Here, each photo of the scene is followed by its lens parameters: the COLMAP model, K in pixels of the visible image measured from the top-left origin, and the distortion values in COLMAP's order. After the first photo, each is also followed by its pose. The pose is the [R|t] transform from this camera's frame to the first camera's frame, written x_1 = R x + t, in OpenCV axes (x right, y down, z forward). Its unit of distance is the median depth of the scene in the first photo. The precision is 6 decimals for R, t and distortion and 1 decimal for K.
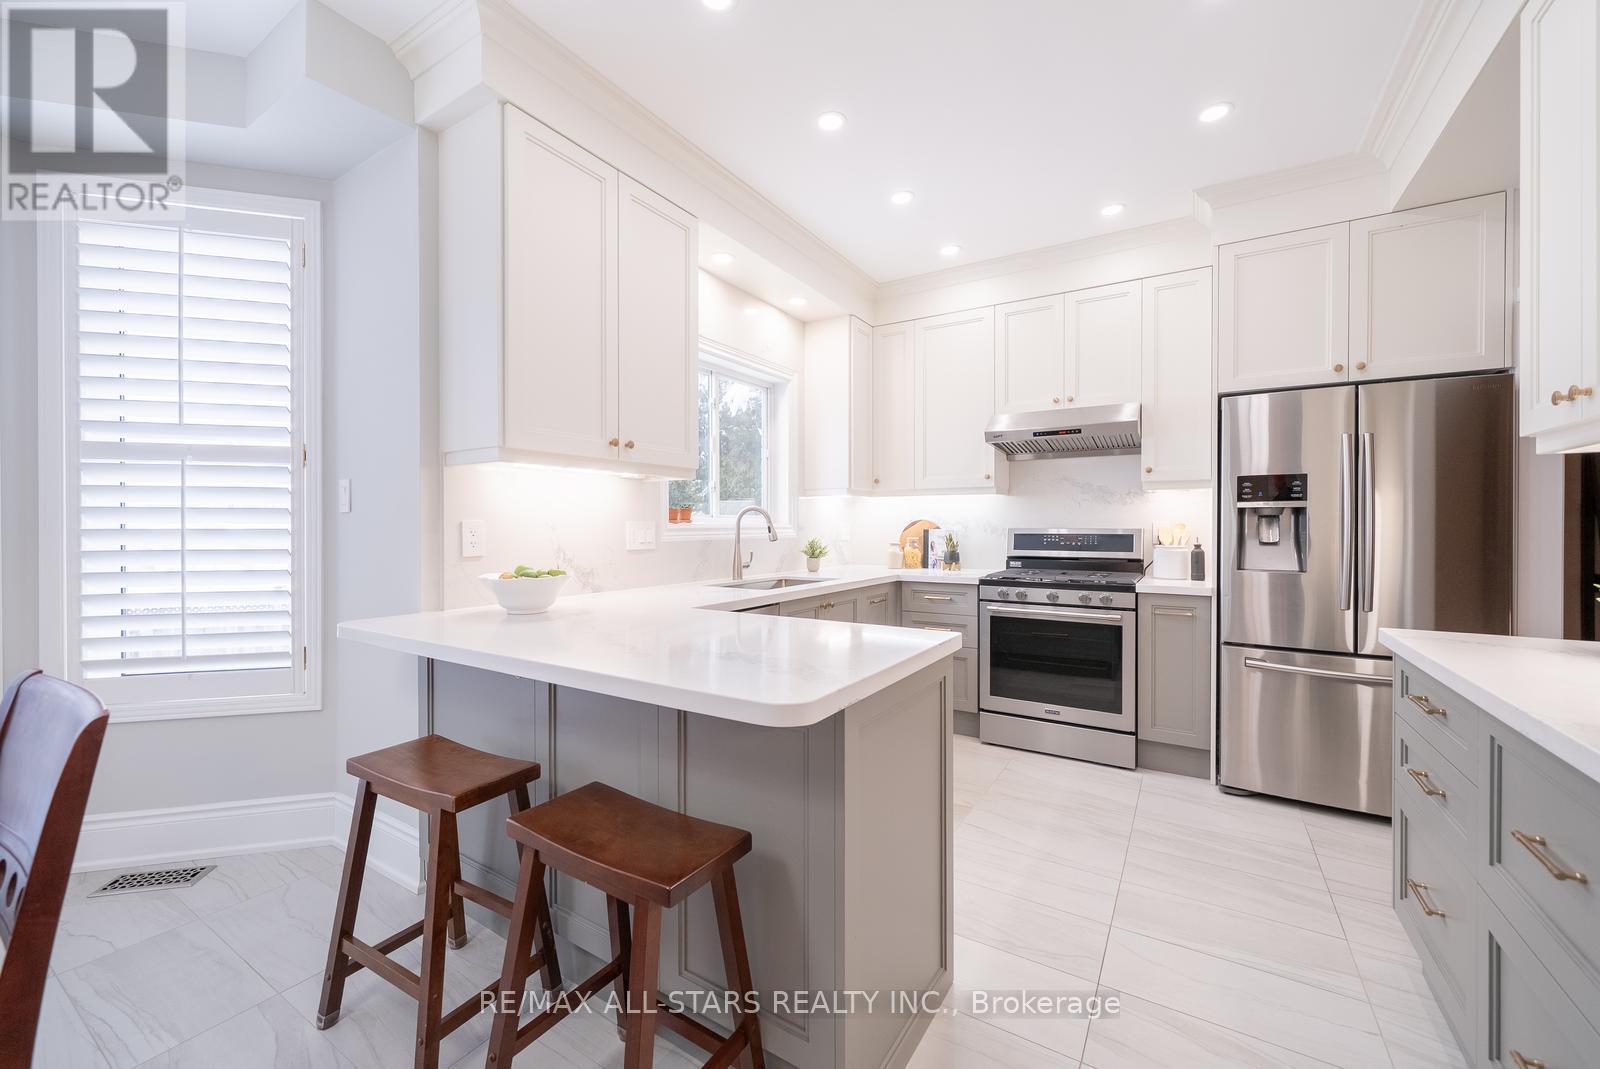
lens RADIAL K [[635.9, 0, 790.1], [0, 635.9, 527.9], [0, 0, 1]] dist [-0.003523, -0.000379]
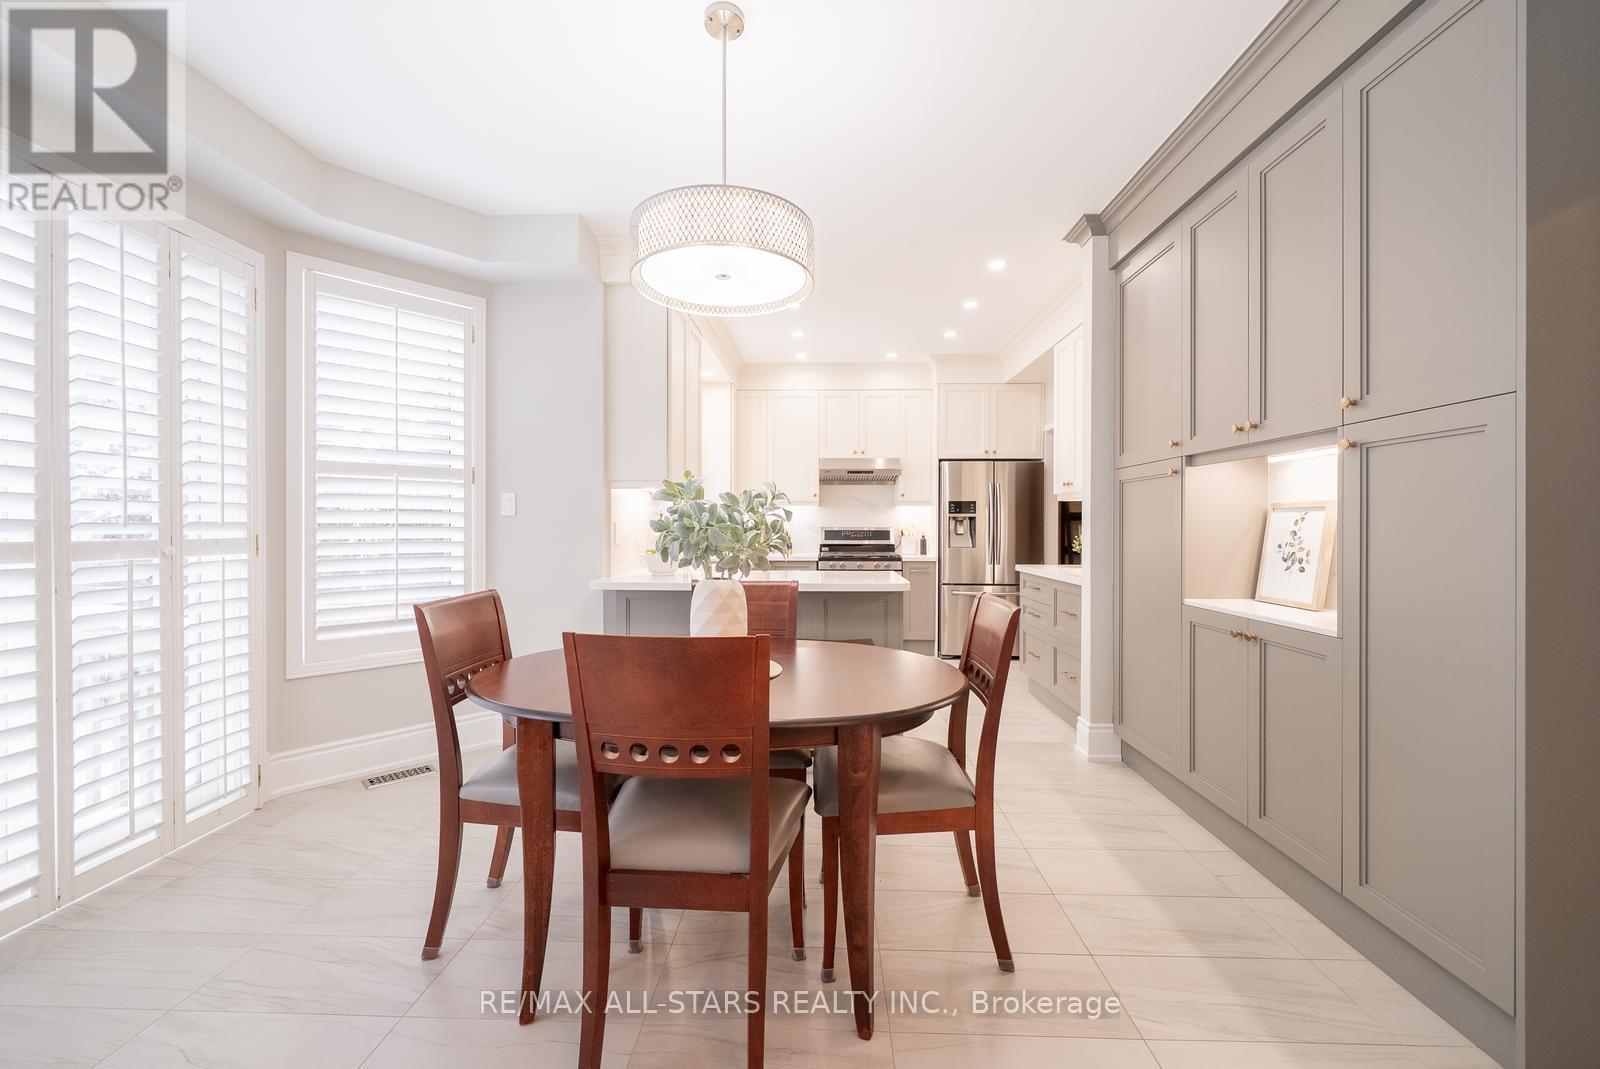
lens RADIAL K [[635.9, 0, 790.1], [0, 635.9, 527.9], [0, 0, 1]] dist [-0.003523, -0.000379]
pose [[0.868725, -0.000162, 0.495295, -0.703719], [-0.000033, 1.000000, 0.000385, 0.003402], [-0.495295, -0.000351, 0.868725, -0.488201]]
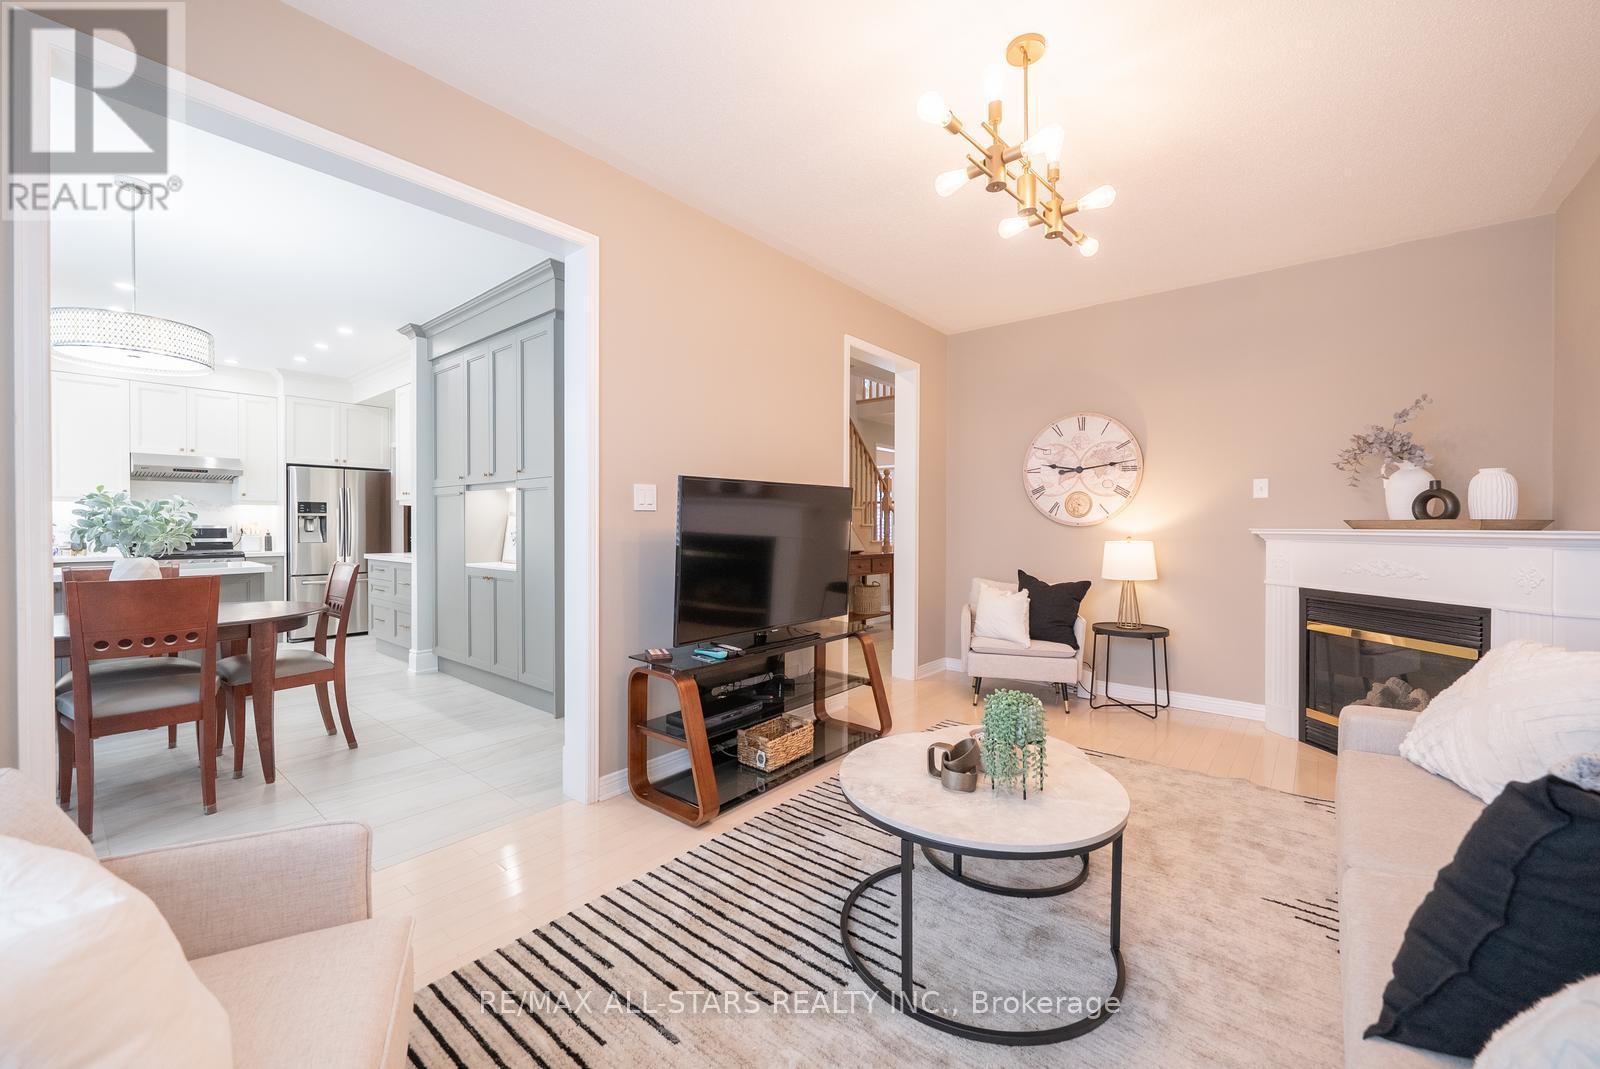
lens RADIAL K [[635.9, 0, 790.1], [0, 635.9, 527.9], [0, 0, 1]] dist [-0.003523, -0.000379]
pose [[0.130560, -0.006263, 0.991421, -1.260726], [0.004566, 0.999973, 0.005716, 0.007004], [-0.991430, 0.003781, 0.130585, -1.001653]]
